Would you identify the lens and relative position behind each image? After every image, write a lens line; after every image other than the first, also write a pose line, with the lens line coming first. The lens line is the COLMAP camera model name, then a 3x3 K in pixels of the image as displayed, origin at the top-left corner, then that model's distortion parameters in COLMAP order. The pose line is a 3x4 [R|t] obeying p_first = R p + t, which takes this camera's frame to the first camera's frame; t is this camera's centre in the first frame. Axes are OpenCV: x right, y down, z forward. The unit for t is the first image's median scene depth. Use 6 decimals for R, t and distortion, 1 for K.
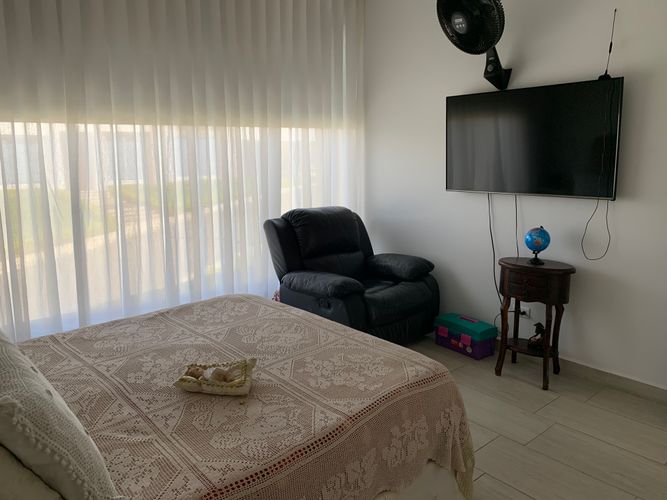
lens RADIAL K [[513.1, 0, 327.7], [0, 513.1, 244.2], [0, 0, 1]] dist [0.008263, -0.006955]
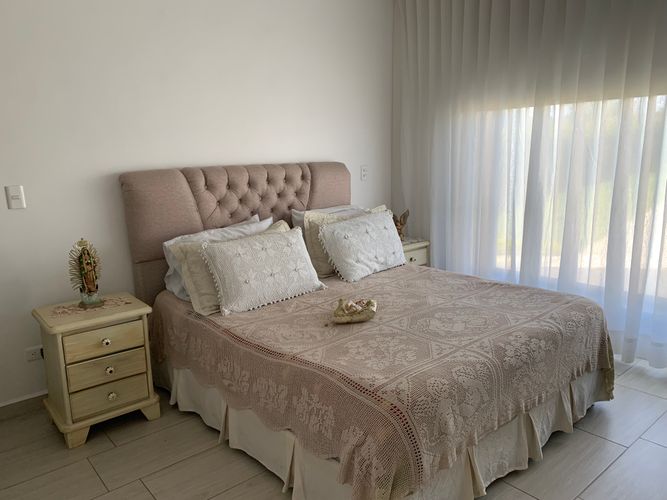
lens RADIAL K [[513.1, 0, 327.7], [0, 513.1, 244.2], [0, 0, 1]] dist [0.008263, -0.006955]
pose [[-0.008273, 0.207862, -0.978123, 0.984780], [-0.144761, 0.967604, 0.206851, -0.160747], [0.989432, 0.143305, 0.022086, 0.827234]]
